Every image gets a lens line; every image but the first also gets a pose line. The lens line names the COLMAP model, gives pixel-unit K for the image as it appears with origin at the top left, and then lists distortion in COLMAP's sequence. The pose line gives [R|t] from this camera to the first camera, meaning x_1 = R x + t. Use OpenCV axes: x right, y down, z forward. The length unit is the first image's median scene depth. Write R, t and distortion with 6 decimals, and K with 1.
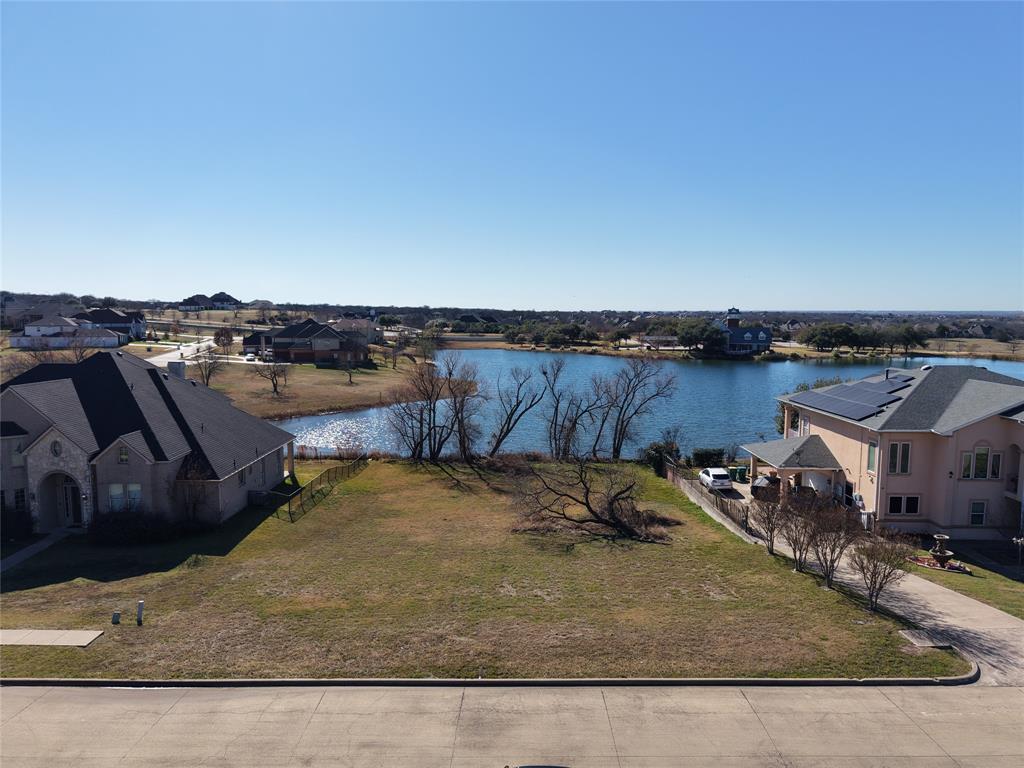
lens RADIAL K [[685.6, 0, 510.5], [0, 685.6, 385.6], [0, 0, 1]] dist [0.017739, -0.017799]
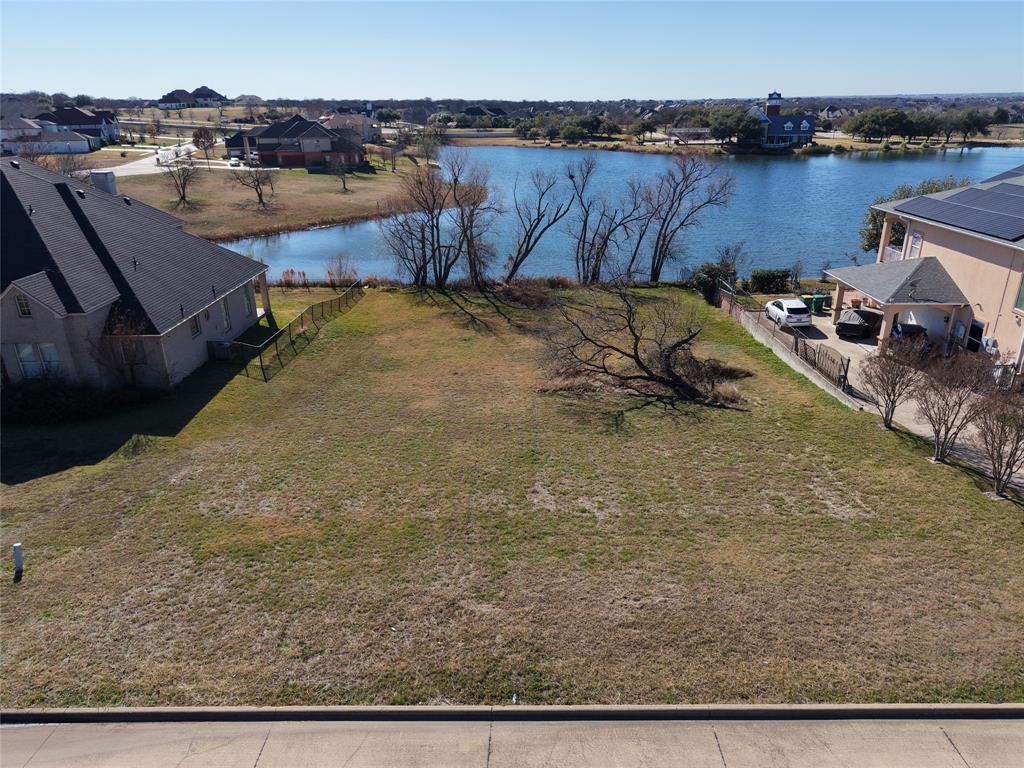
lens RADIAL K [[685.6, 0, 510.6], [0, 685.6, 387.4], [0, 0, 1]] dist [0.017739, -0.017799]
pose [[0.999736, -0.012775, -0.019103, -0.016780], [0.017611, 0.959909, 0.279759, -0.013865], [0.014763, -0.280021, 0.959880, 0.243179]]
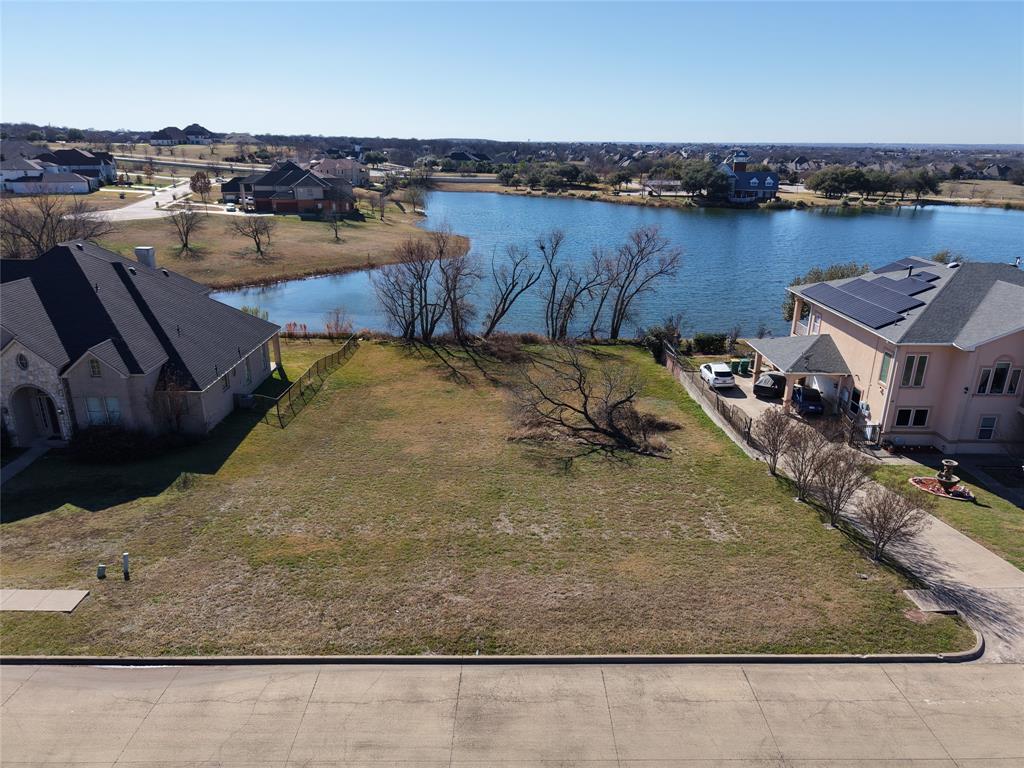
lens RADIAL K [[685.6, 0, 510.8], [0, 685.6, 386.3], [0, 0, 1]] dist [0.017739, -0.017799]
pose [[0.999949, 0.001865, 0.009888, -0.003796], [-0.004105, 0.972783, 0.231683, -0.088198], [-0.009187, -0.231712, 0.972741, 0.068598]]
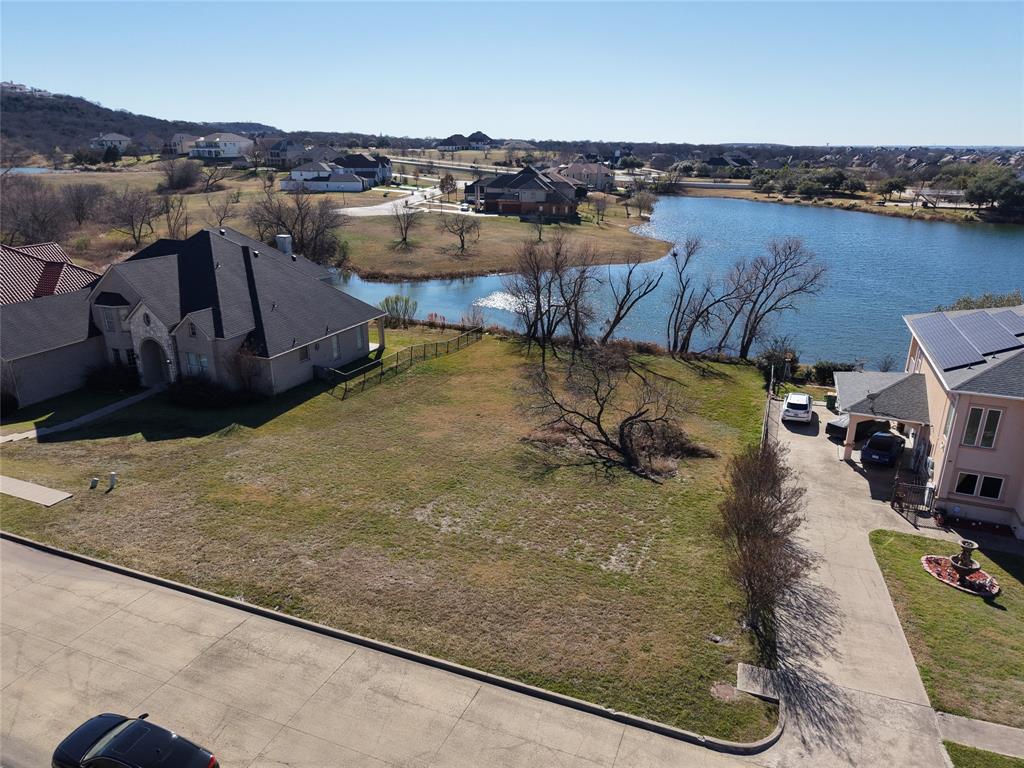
lens RADIAL K [[685.6, 0, 509.7], [0, 685.6, 387.3], [0, 0, 1]] dist [0.017739, -0.017799]
pose [[0.929116, 0.123633, -0.348509, 0.322551], [-0.041149, 0.971168, 0.234818, -0.091461], [0.367493, -0.203833, 0.907415, 0.117509]]
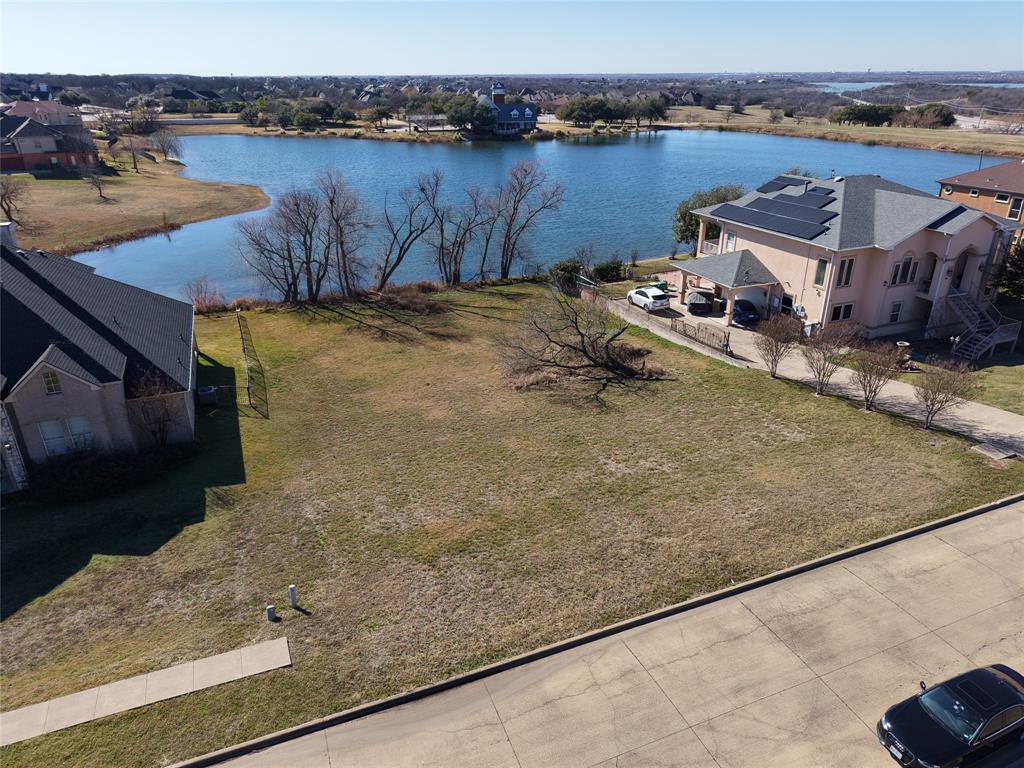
lens RADIAL K [[685.6, 0, 511.5], [0, 685.6, 386.3], [0, 0, 1]] dist [0.017739, -0.017799]
pose [[0.925069, -0.163274, 0.342912, -0.335710], [0.048560, 0.946315, 0.319578, -0.098568], [-0.376682, -0.278980, 0.883335, 0.155894]]
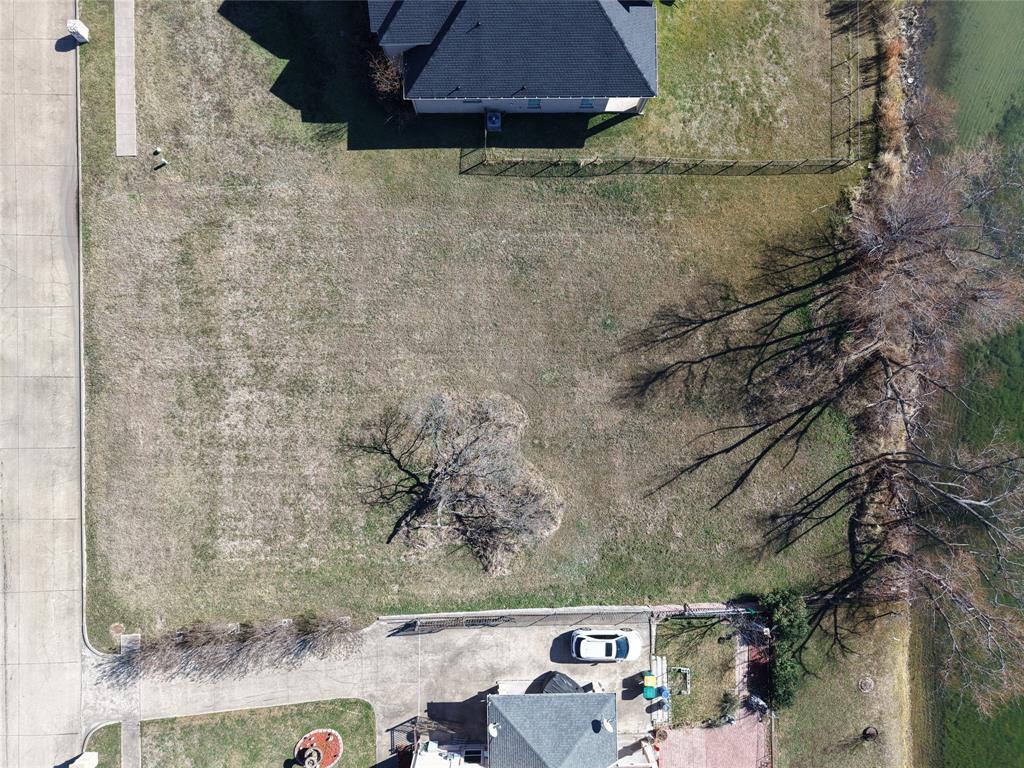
lens RADIAL K [[685.6, 0, 510.7], [0, 685.6, 387.6], [0, 0, 1]] dist [0.017739, -0.017799]
pose [[0.018748, 0.999740, -0.012950, 0.005322], [-0.112919, 0.014986, 0.993491, -0.813825], [0.993427, -0.017164, 0.113170, 0.994949]]
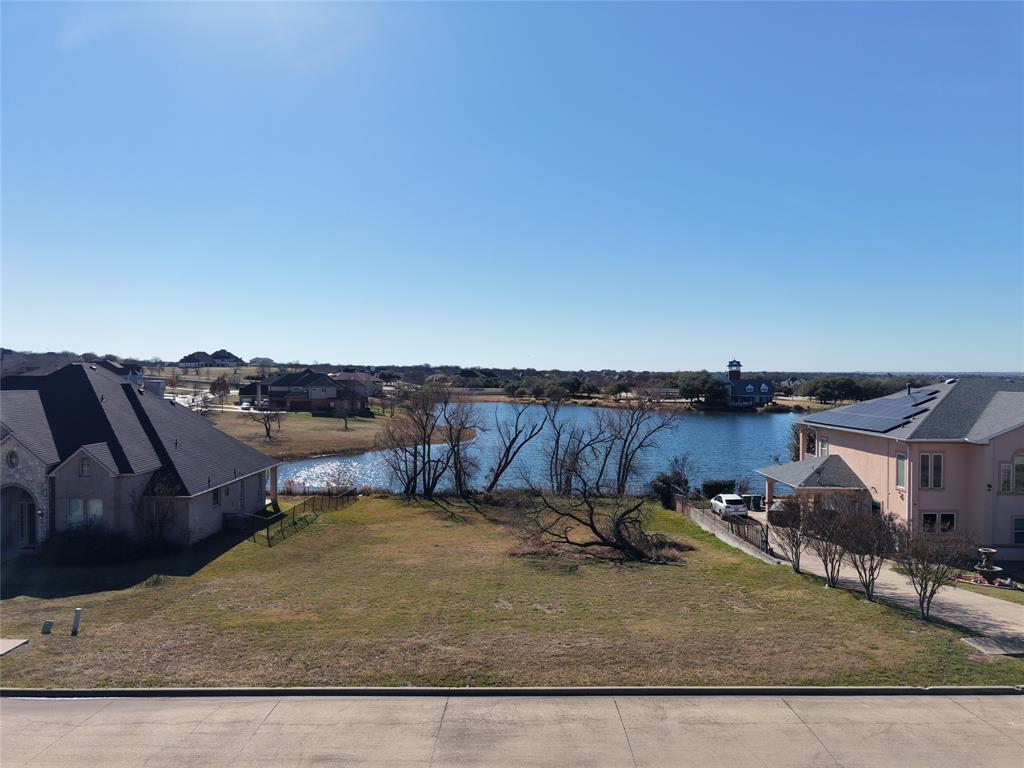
lens RADIAL K [[685.6, 0, 510.5], [0, 685.6, 384.4], [0, 0, 1]] dist [0.017739, -0.017799]
pose [[1.000000, -0.000686, -0.000358, 0.004136], [0.000651, 0.995884, -0.090634, 0.069744], [0.000419, 0.090633, 0.995884, 0.071314]]
